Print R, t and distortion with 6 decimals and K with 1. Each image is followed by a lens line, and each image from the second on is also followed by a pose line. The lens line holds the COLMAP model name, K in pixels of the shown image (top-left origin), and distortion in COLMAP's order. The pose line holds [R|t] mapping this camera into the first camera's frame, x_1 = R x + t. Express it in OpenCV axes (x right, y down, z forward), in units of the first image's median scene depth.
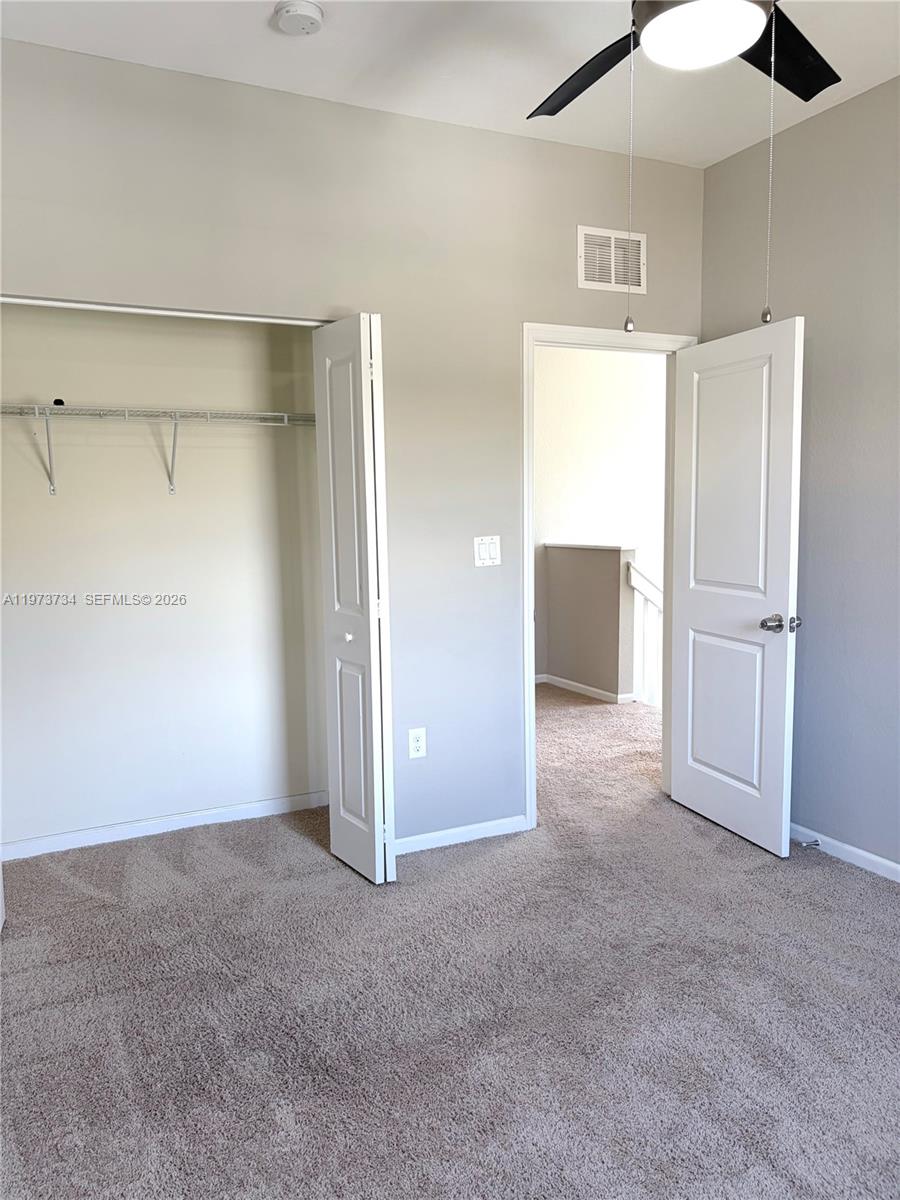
lens RADIAL K [[912.9, 0, 449.7], [0, 912.9, 607.2], [0, 0, 1]] dist [0.046169, -0.047264]
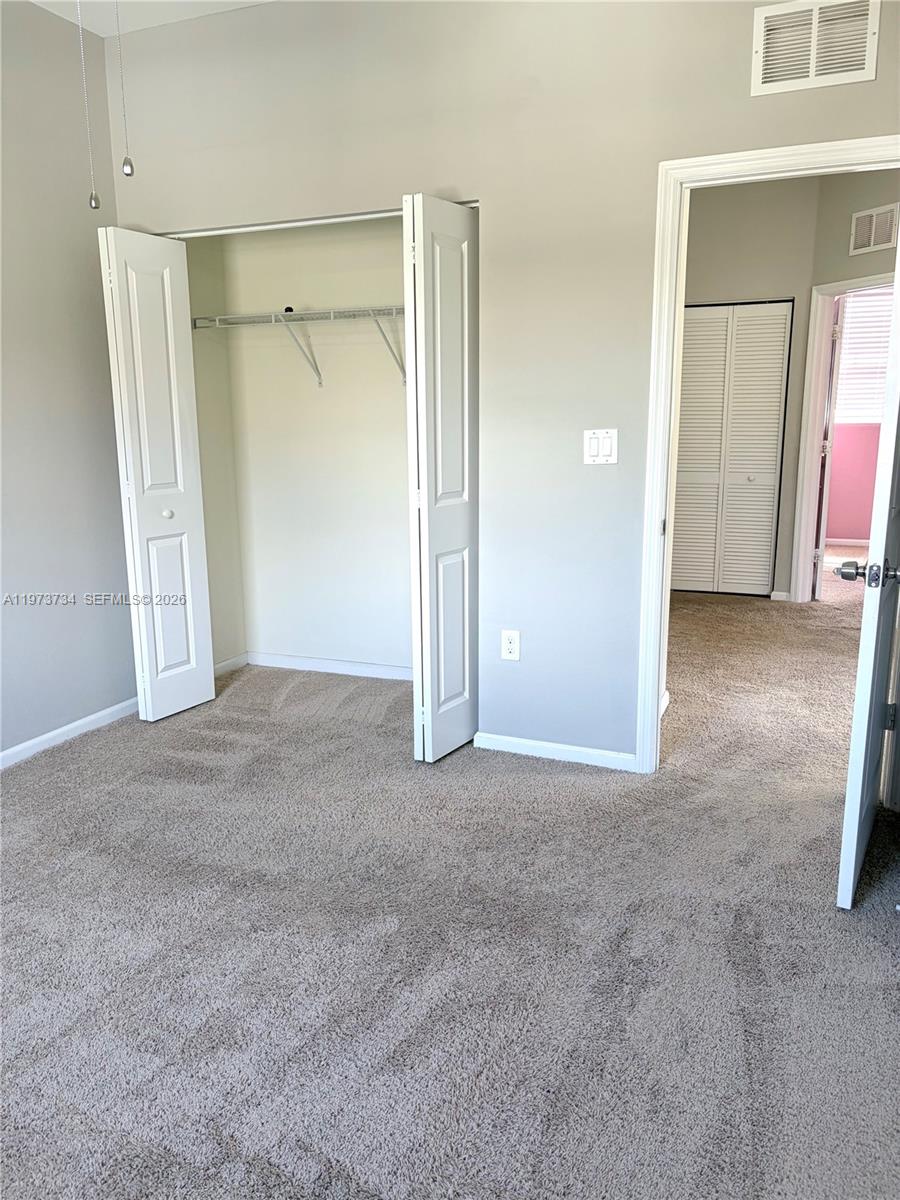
lens RADIAL K [[912.9, 0, 417.5], [0, 912.9, 604.0], [0, 0, 1]] dist [0.046169, -0.047264]
pose [[0.636955, 0.169335, -0.752073, 0.622801], [-0.084753, 0.985045, 0.150010, -0.030408], [0.766228, -0.031810, 0.641781, 0.303289]]
